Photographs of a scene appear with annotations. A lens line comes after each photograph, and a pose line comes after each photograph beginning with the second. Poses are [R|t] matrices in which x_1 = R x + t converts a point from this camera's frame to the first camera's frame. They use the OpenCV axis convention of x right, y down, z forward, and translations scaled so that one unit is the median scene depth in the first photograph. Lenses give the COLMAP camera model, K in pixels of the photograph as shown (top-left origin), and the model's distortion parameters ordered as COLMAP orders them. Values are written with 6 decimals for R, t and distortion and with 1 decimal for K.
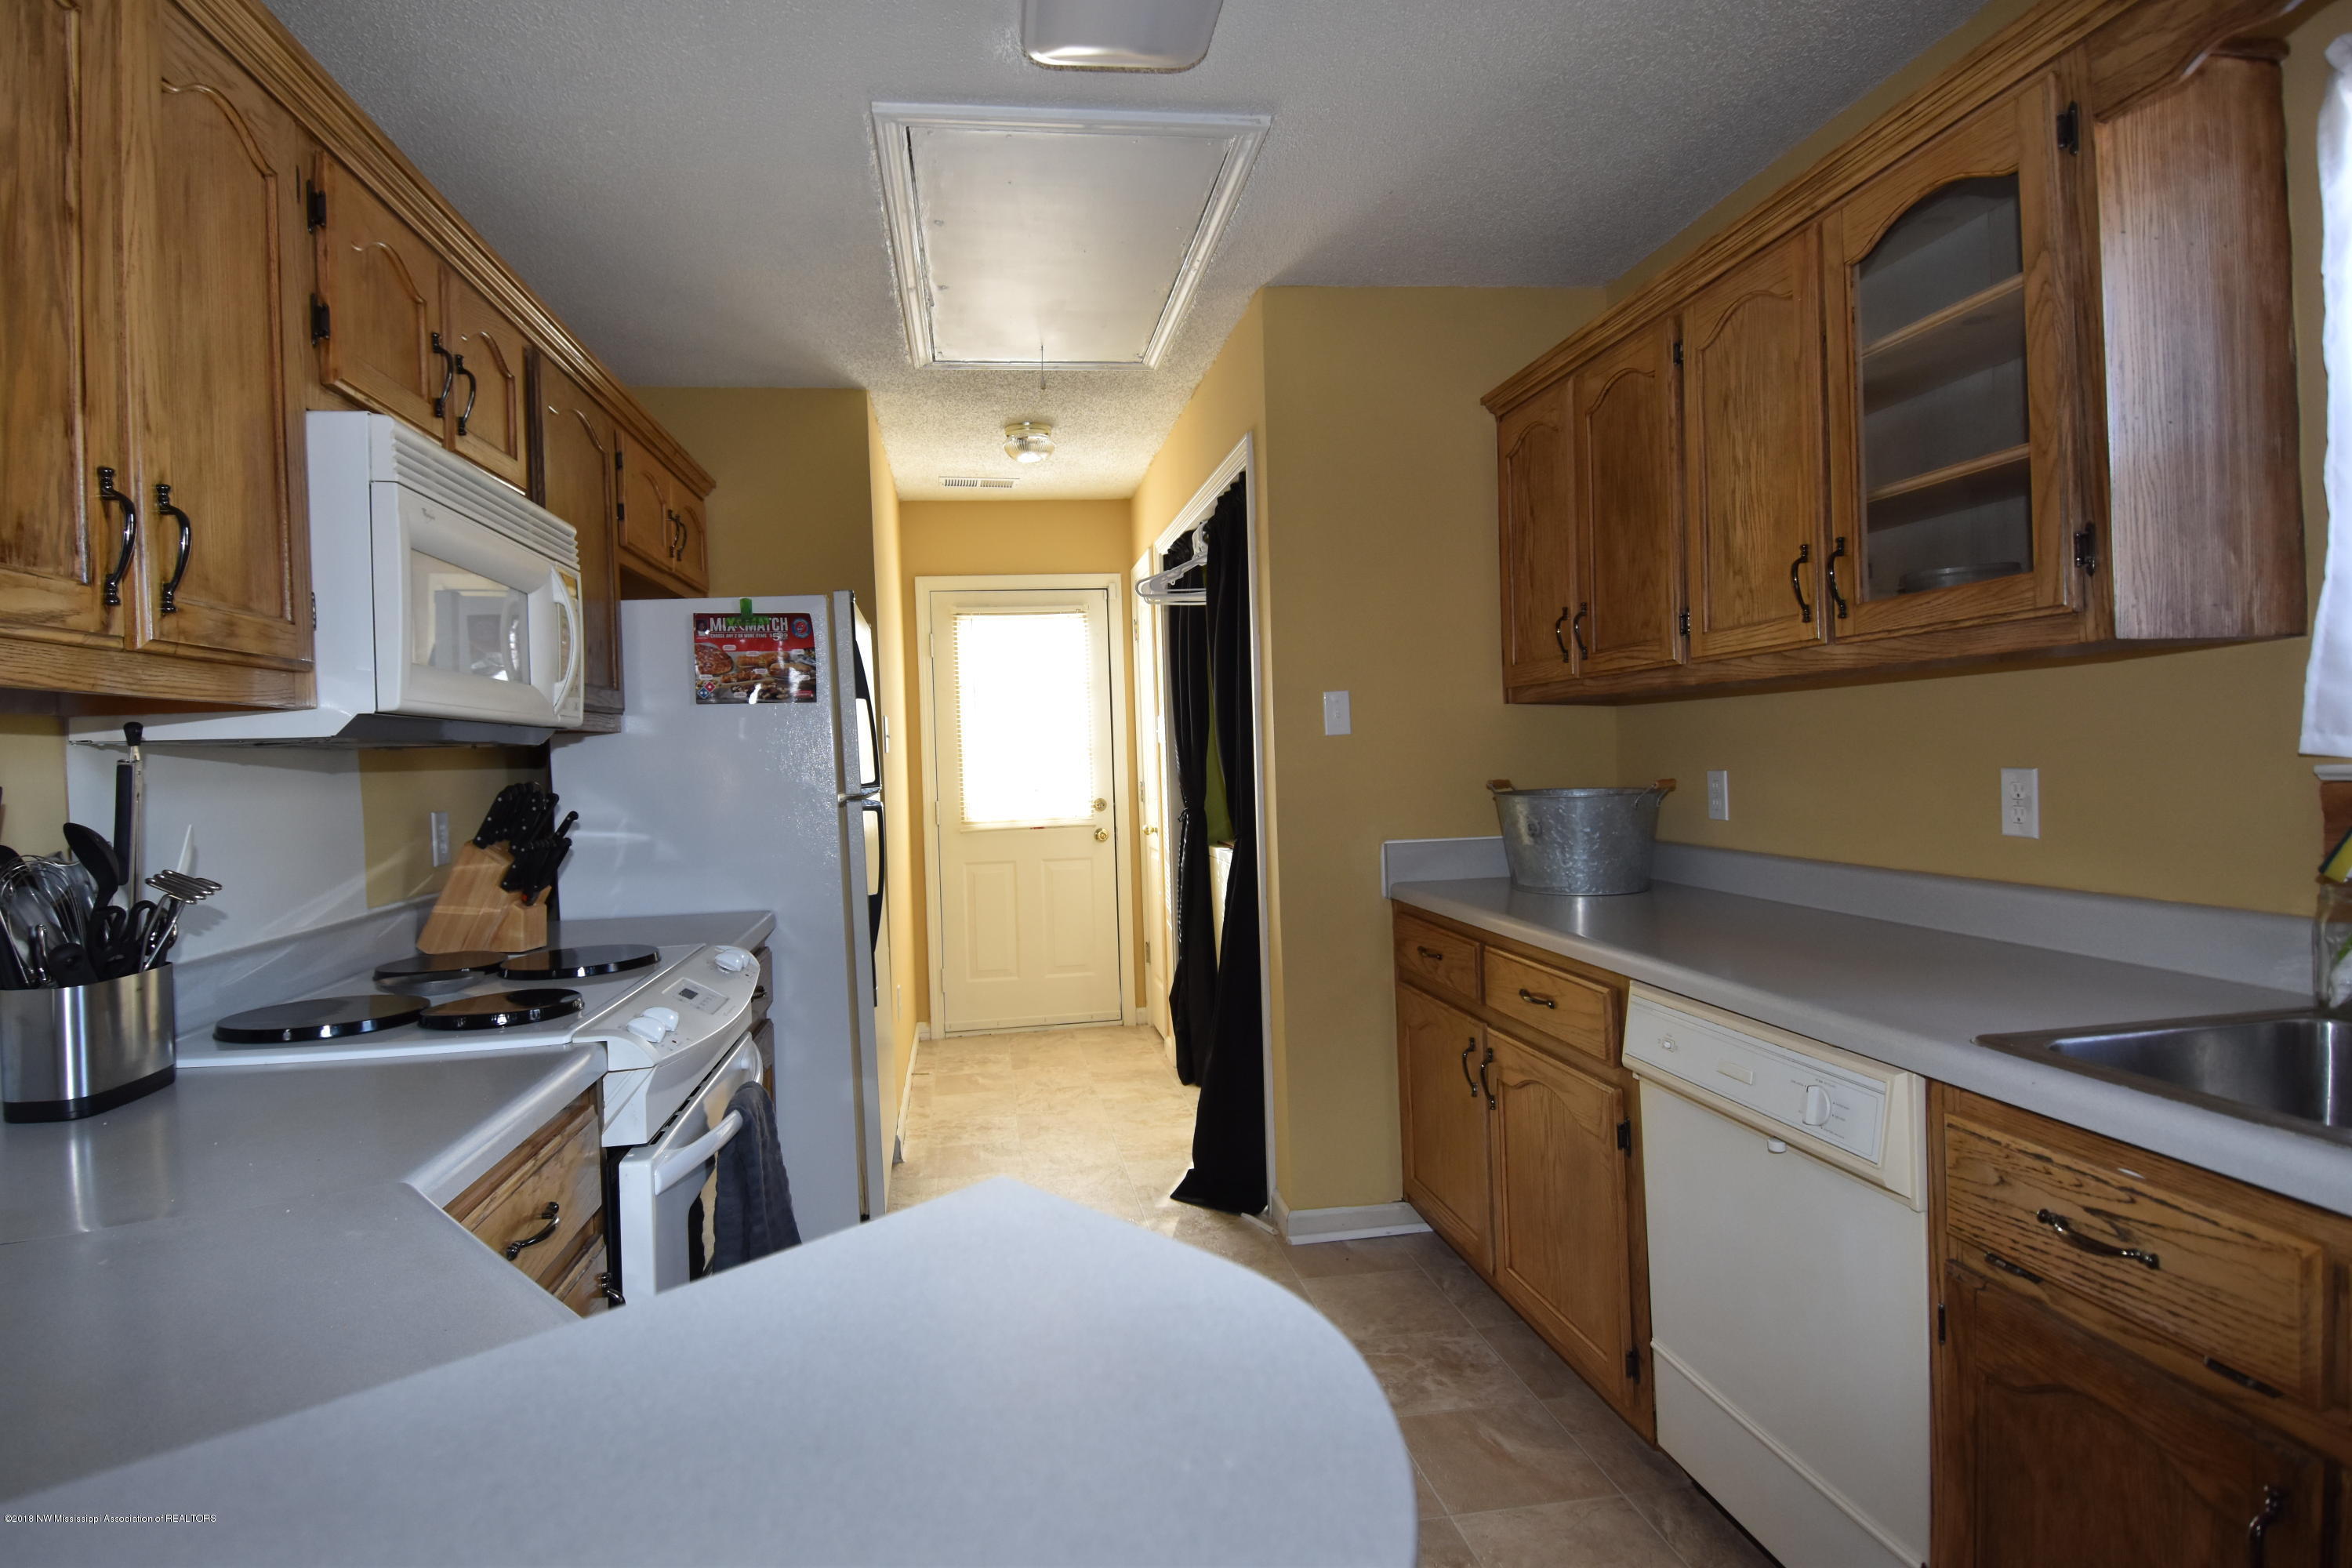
lens RADIAL K [[1216.8, 0, 1165.1], [0, 1216.8, 775.1], [0, 0, 1]] dist [0.016734, -0.028965]
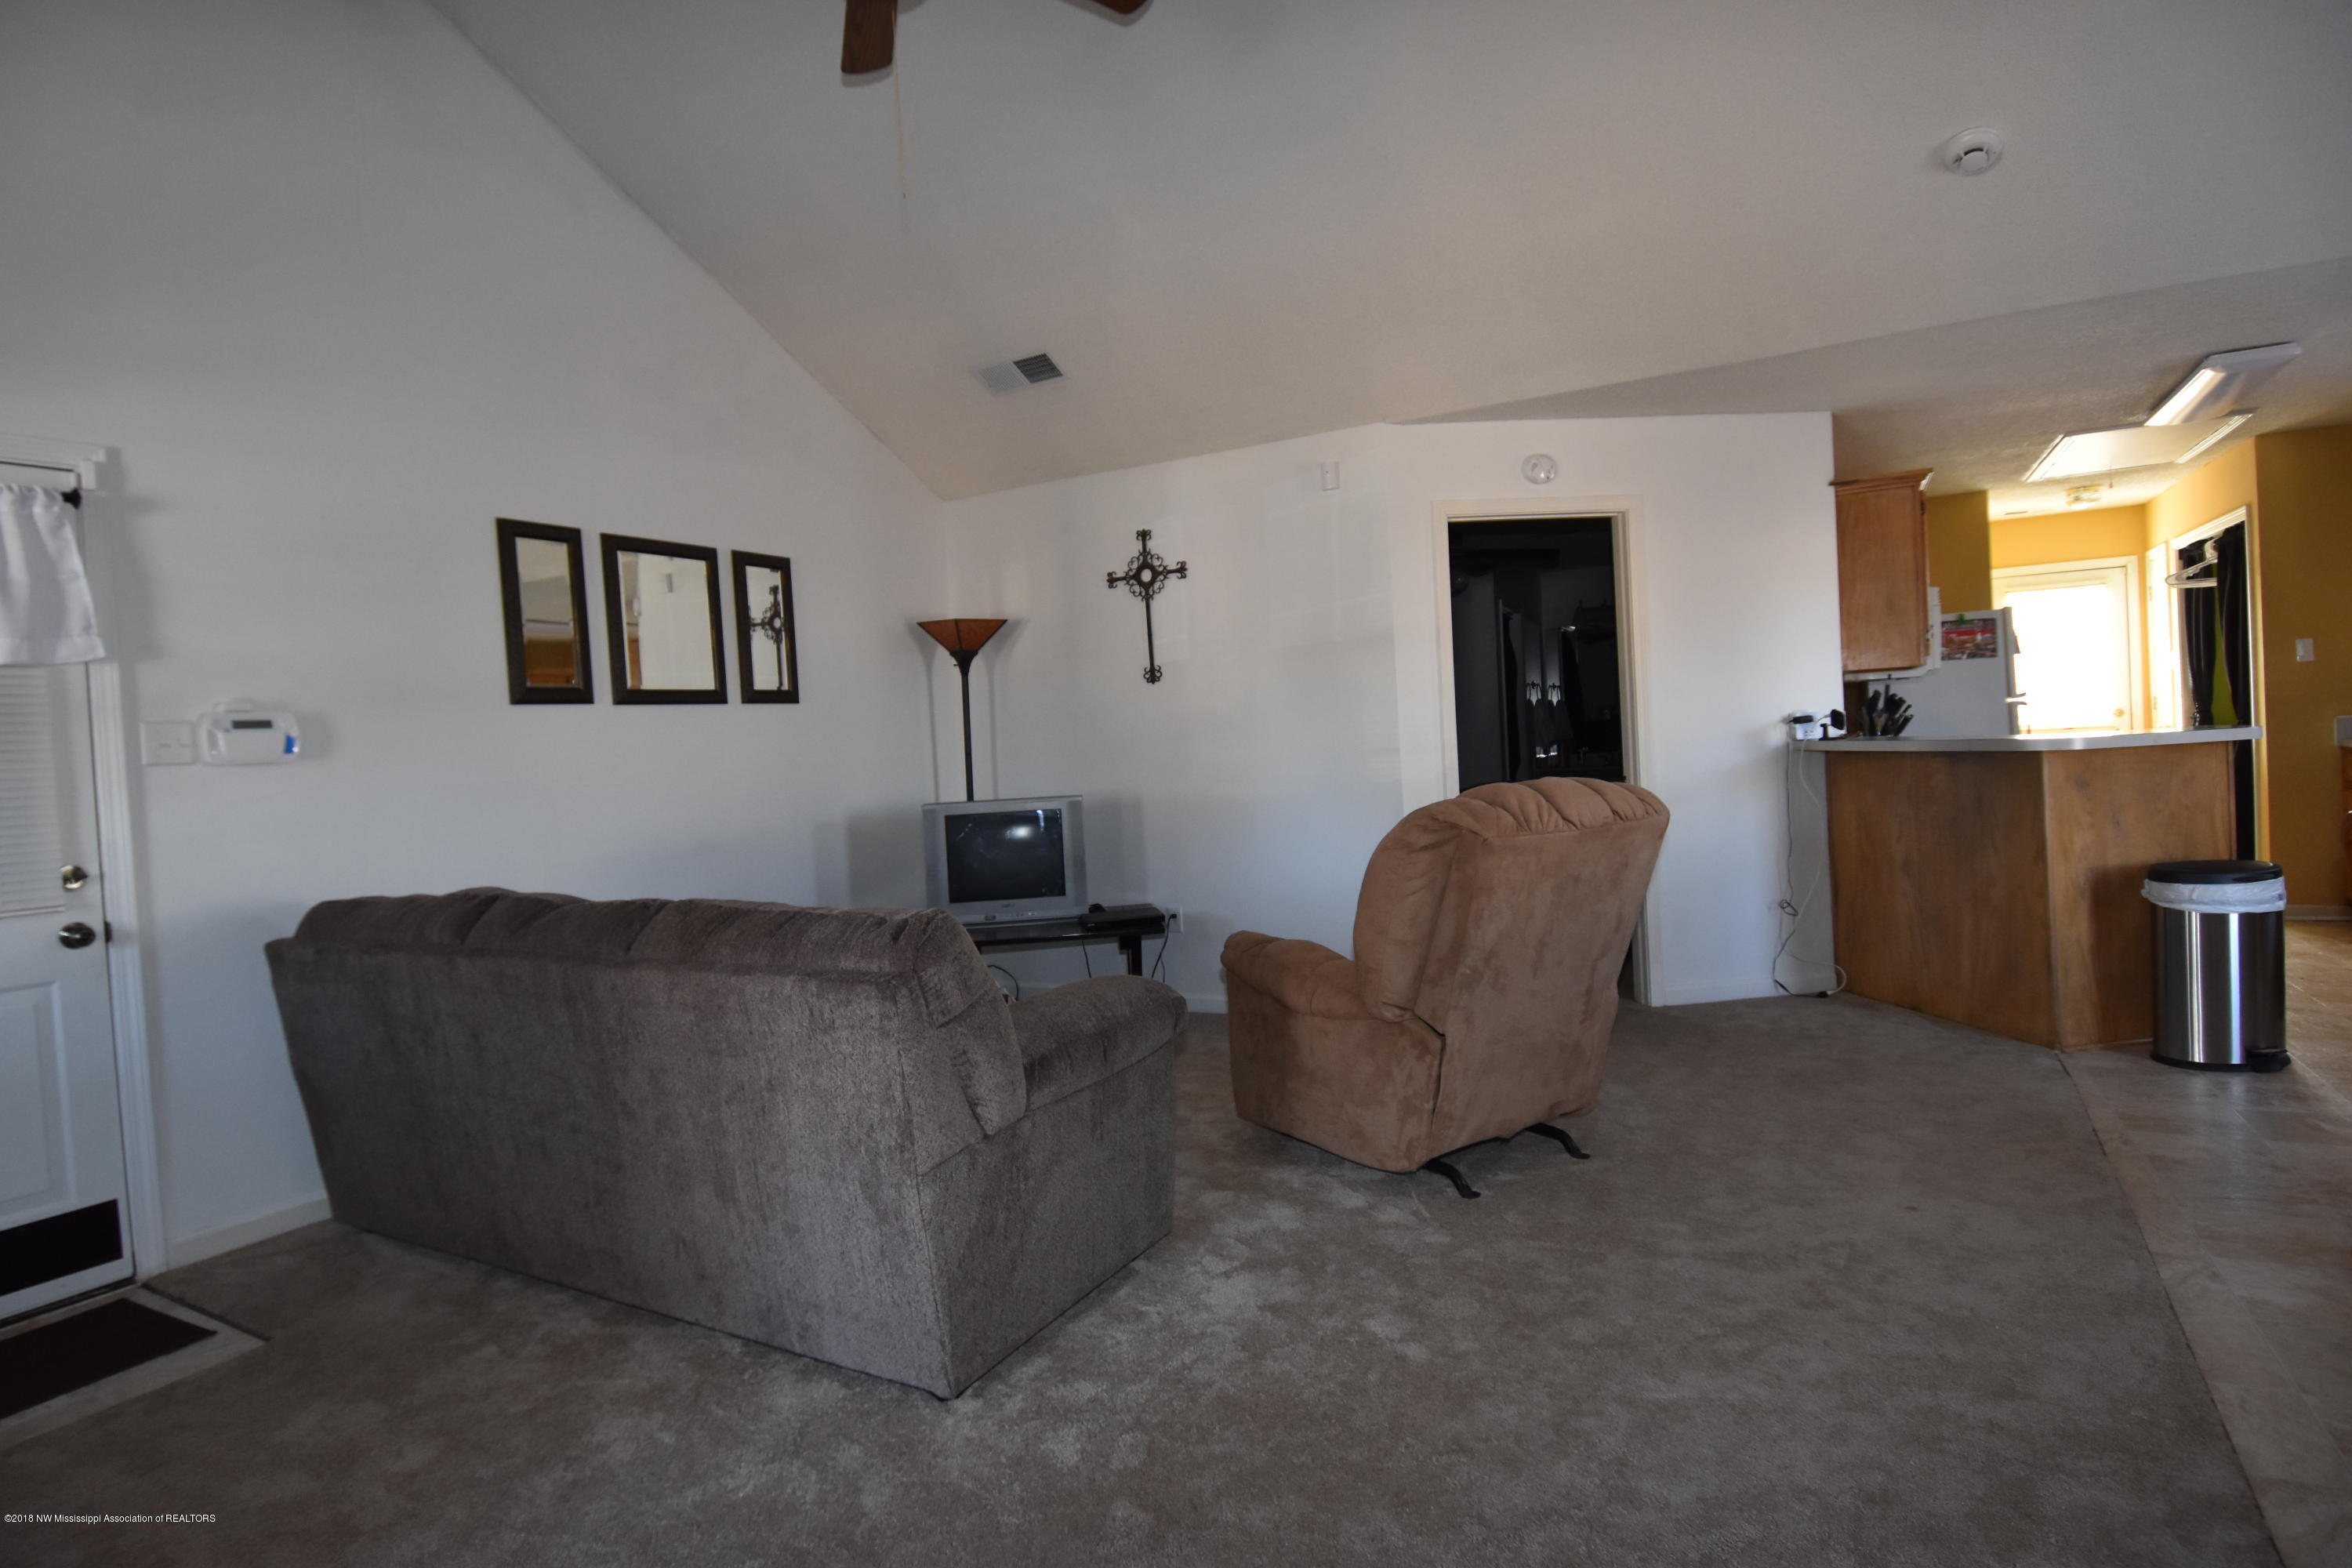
lens RADIAL K [[1216.8, 0, 1094.3], [0, 1216.8, 756.8], [0, 0, 1]] dist [0.016734, -0.028965]
pose [[0.765968, 0.003306, -0.642870, -0.131833], [0.014726, 0.999634, 0.022686, 0.058513], [0.642710, -0.026843, 0.765639, -2.110238]]
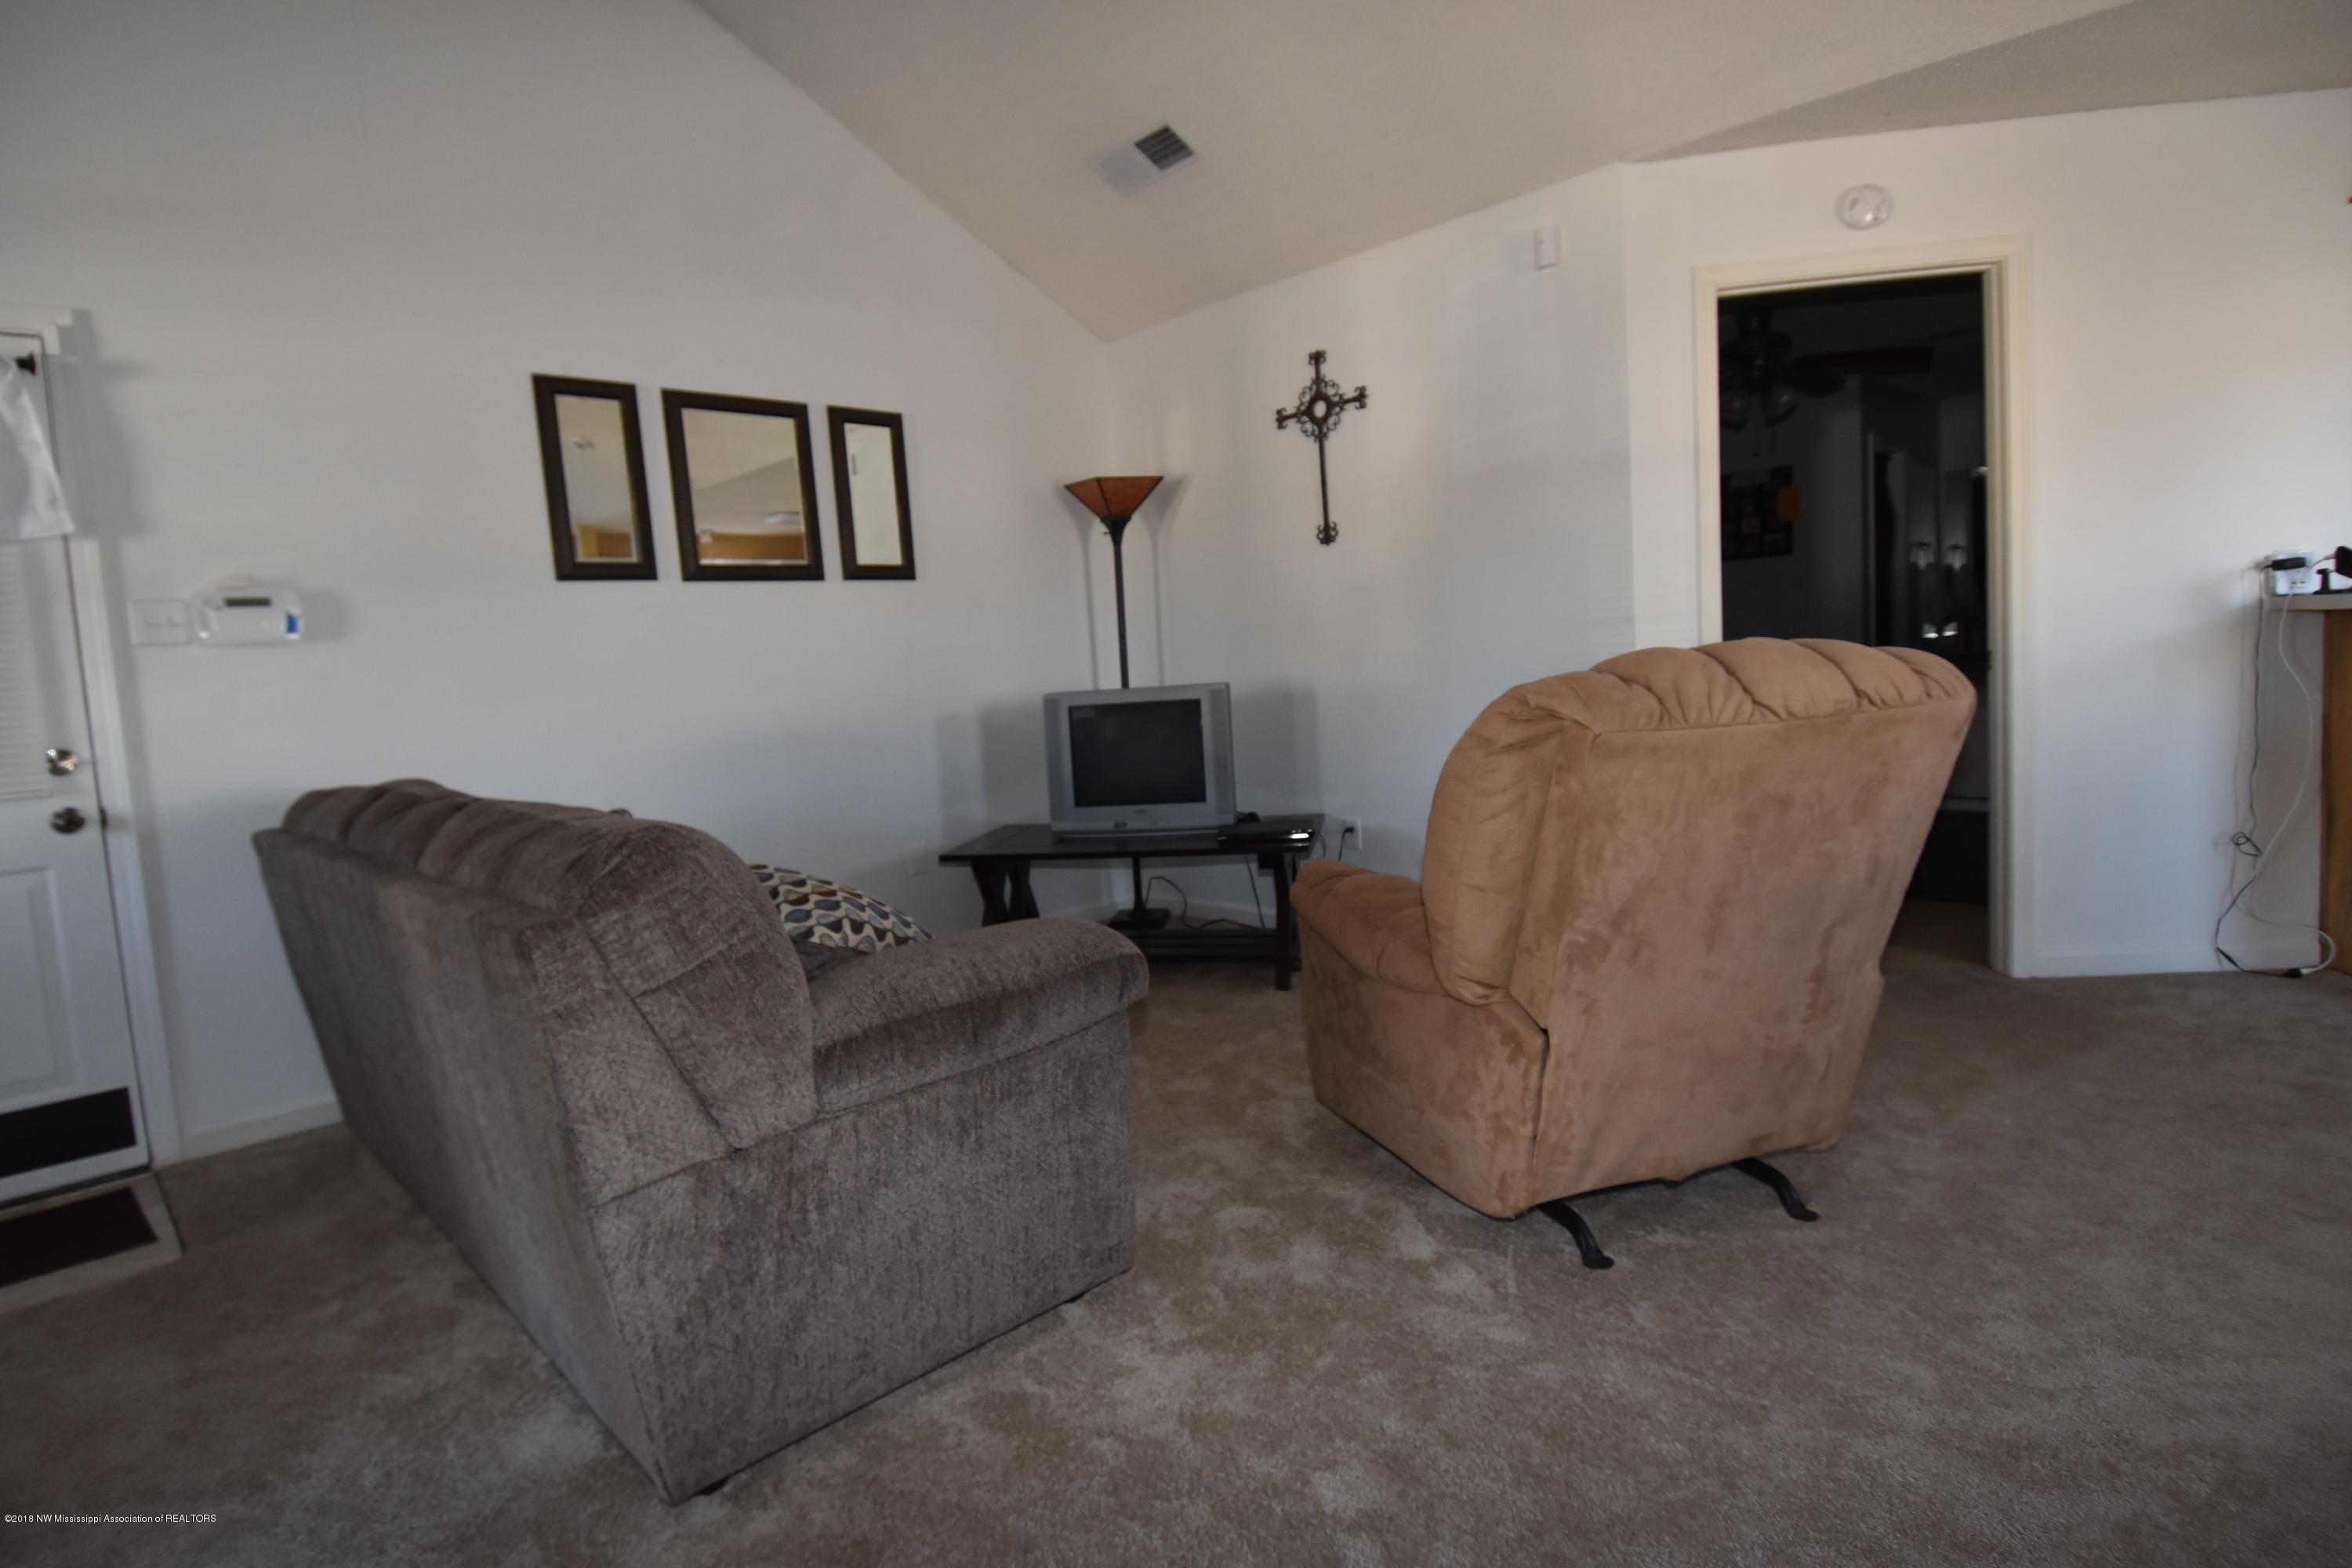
lens RADIAL K [[1216.8, 0, 1087.0], [0, 1216.8, 760.5], [0, 0, 1]] dist [0.016734, -0.028965]
pose [[0.556660, 0.069046, -0.827866, -0.161460], [0.029628, 0.994256, 0.102845, 0.099762], [0.830212, -0.081777, 0.551417, -1.644826]]
